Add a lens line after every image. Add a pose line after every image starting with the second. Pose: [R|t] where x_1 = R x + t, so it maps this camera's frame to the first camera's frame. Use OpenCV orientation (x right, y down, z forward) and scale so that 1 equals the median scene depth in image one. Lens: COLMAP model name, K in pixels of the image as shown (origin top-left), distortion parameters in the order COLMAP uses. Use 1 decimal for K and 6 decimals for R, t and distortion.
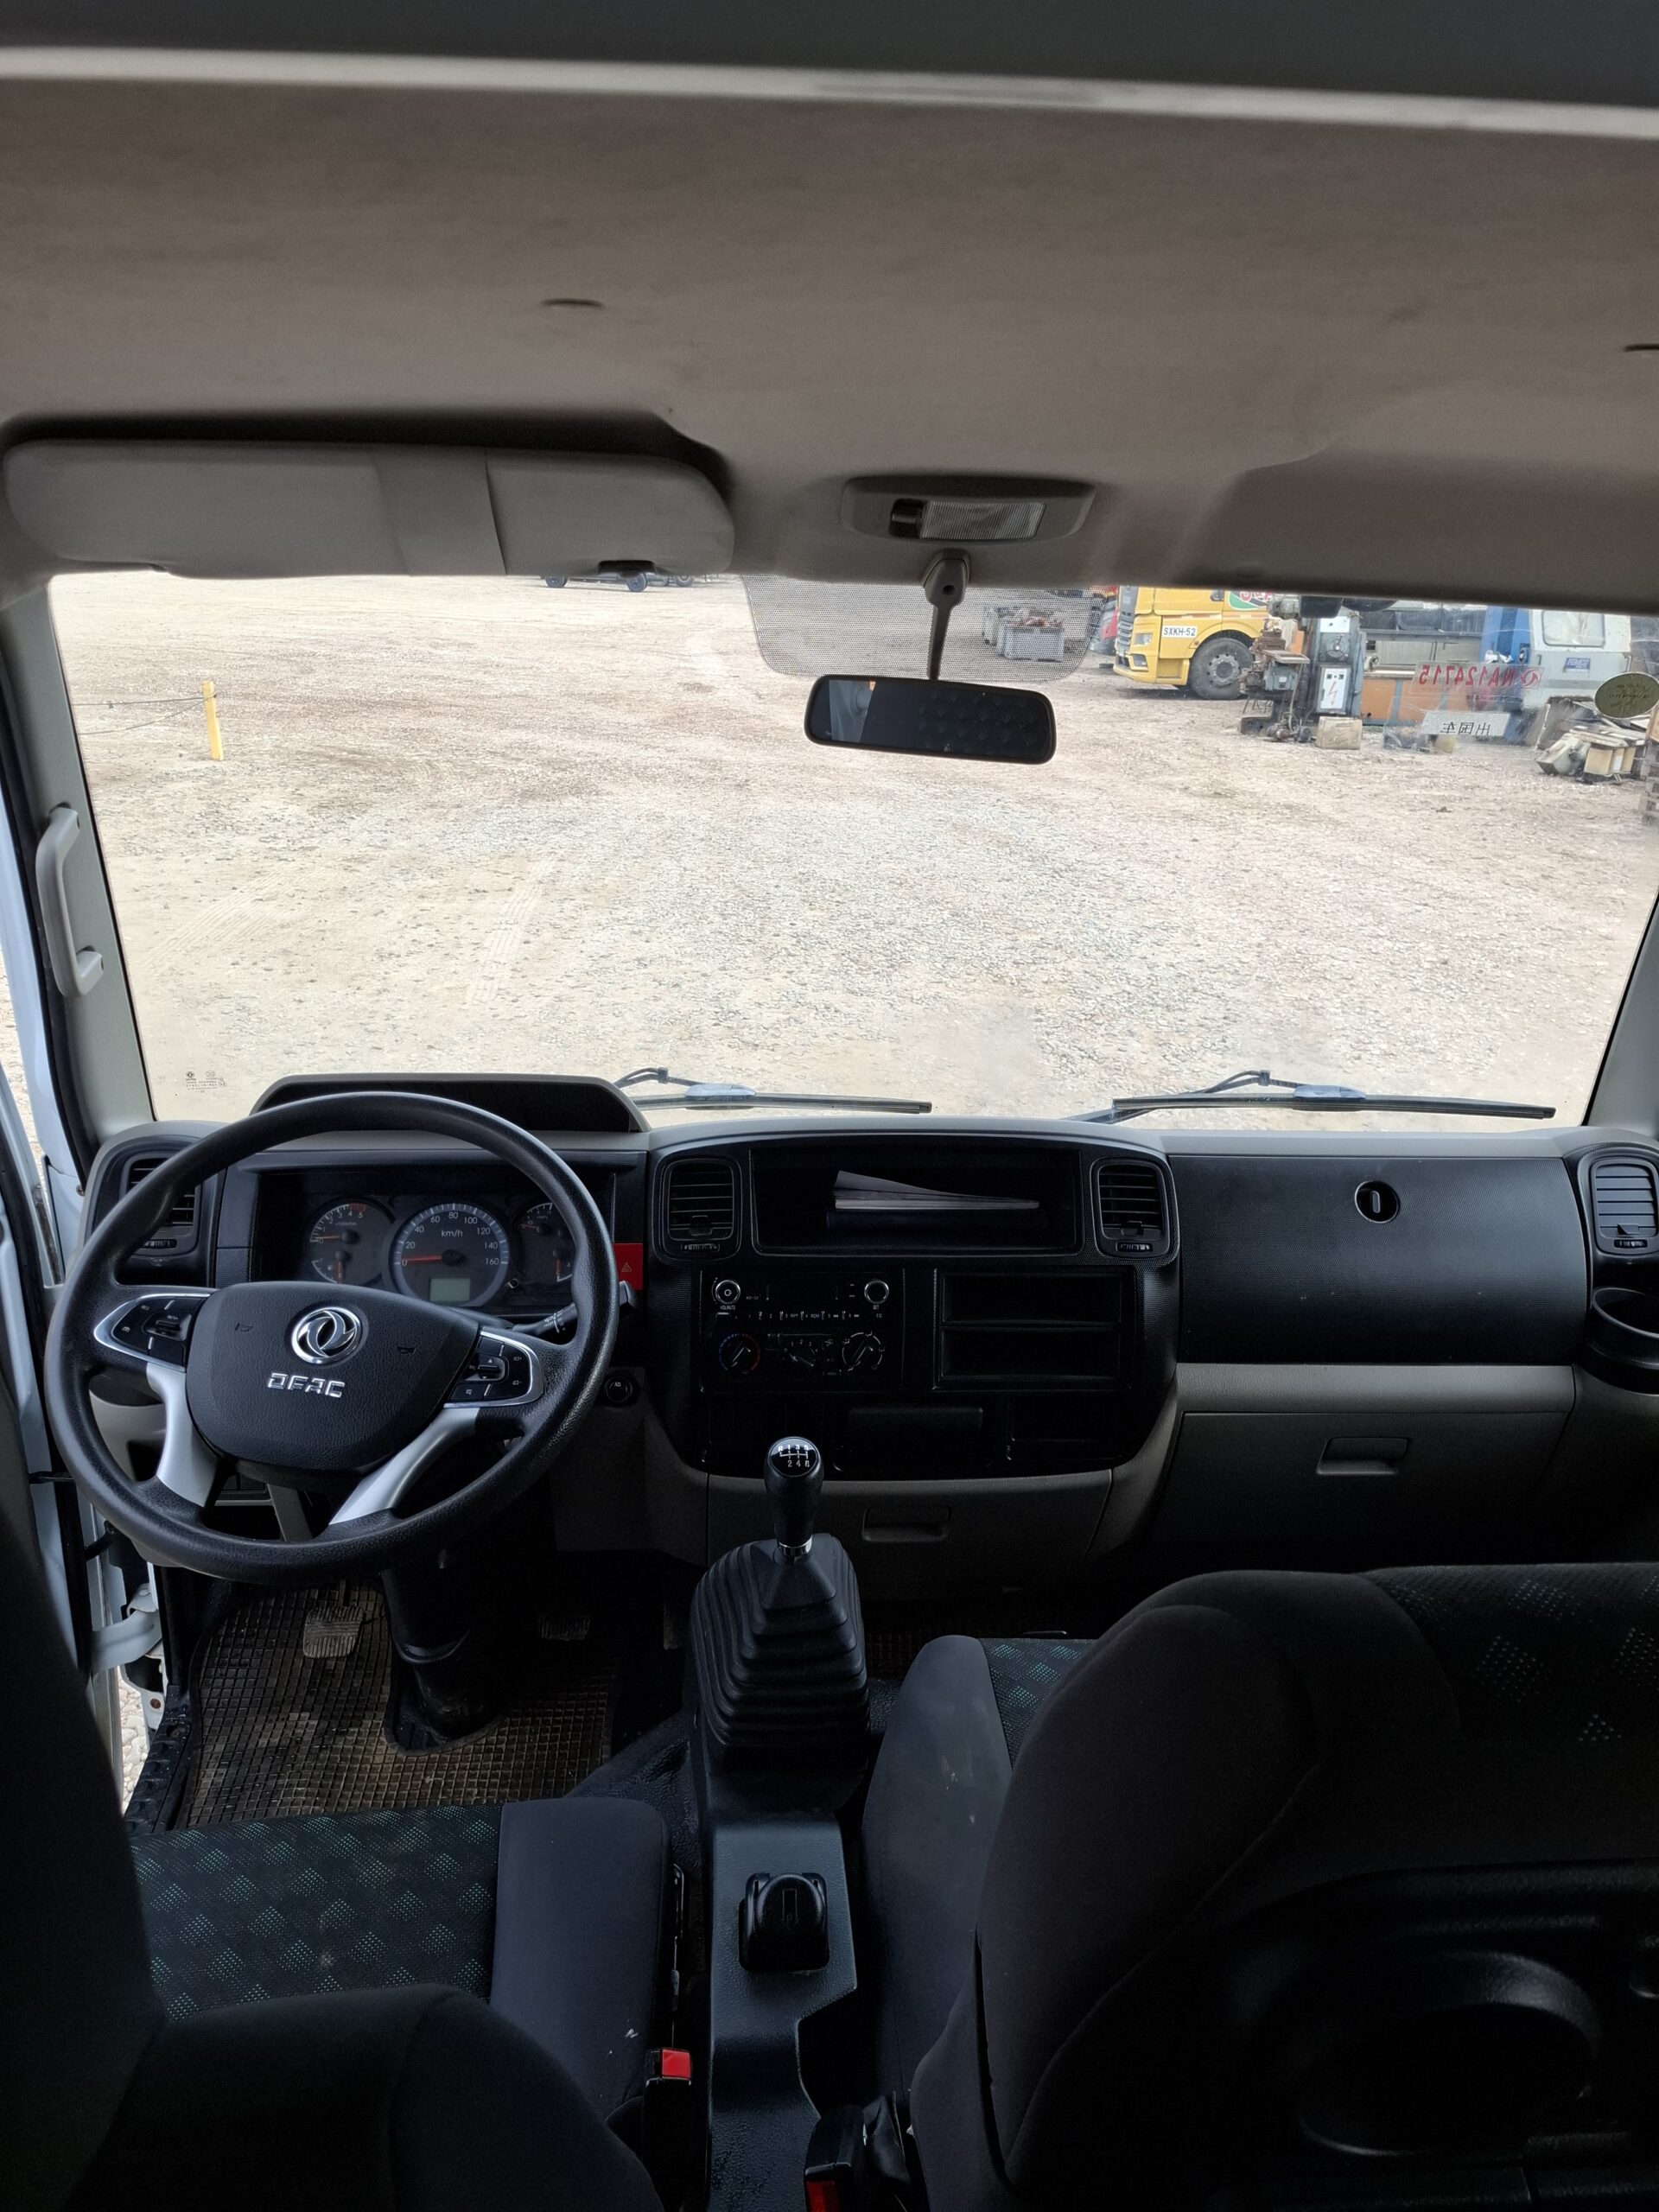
lens RADIAL K [[1472.5, 0, 829.5], [0, 1472.5, 1106.0], [0, 0, 1]] dist [0.109142, -0.150168]
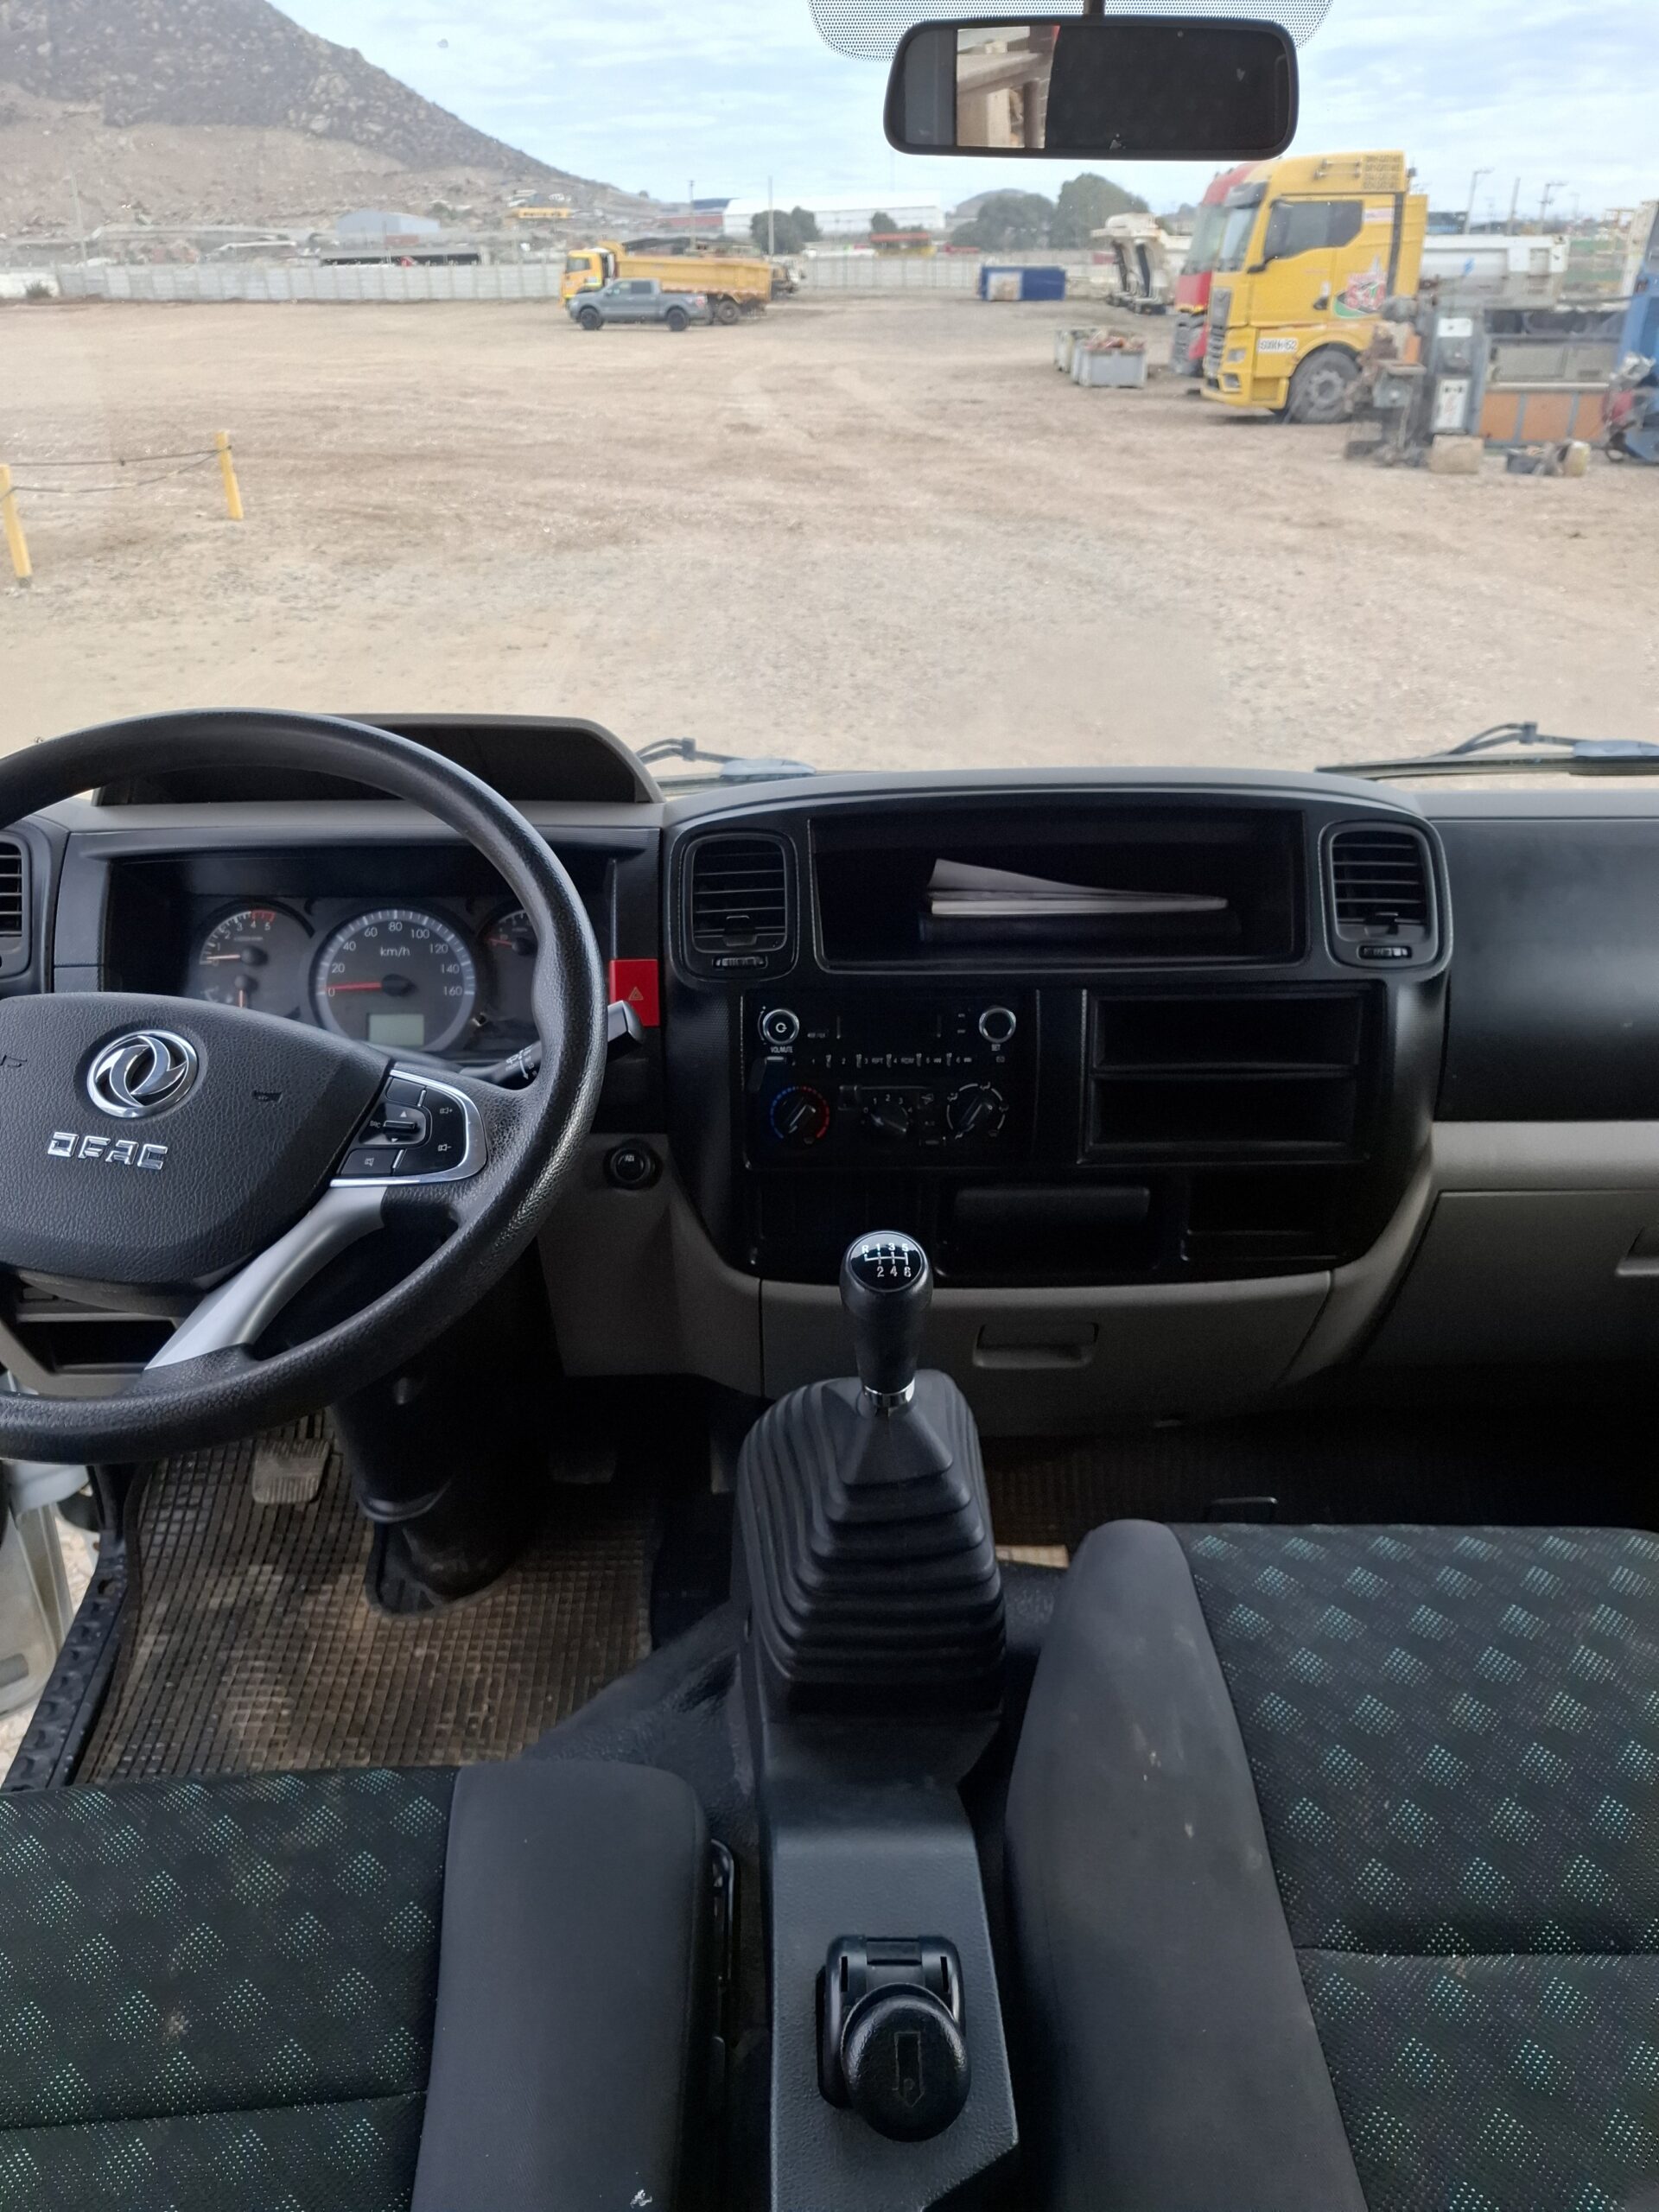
lens RADIAL K [[1439.4, 0, 784.9], [0, 1439.4, 1101.7], [0, 0, 1]] dist [0.032654, -0.040333]
pose [[0.997314, -0.010622, -0.072464, -0.016481], [0.020183, 0.990975, 0.132522, 0.063211], [0.070403, -0.133628, 0.988528, 0.290798]]
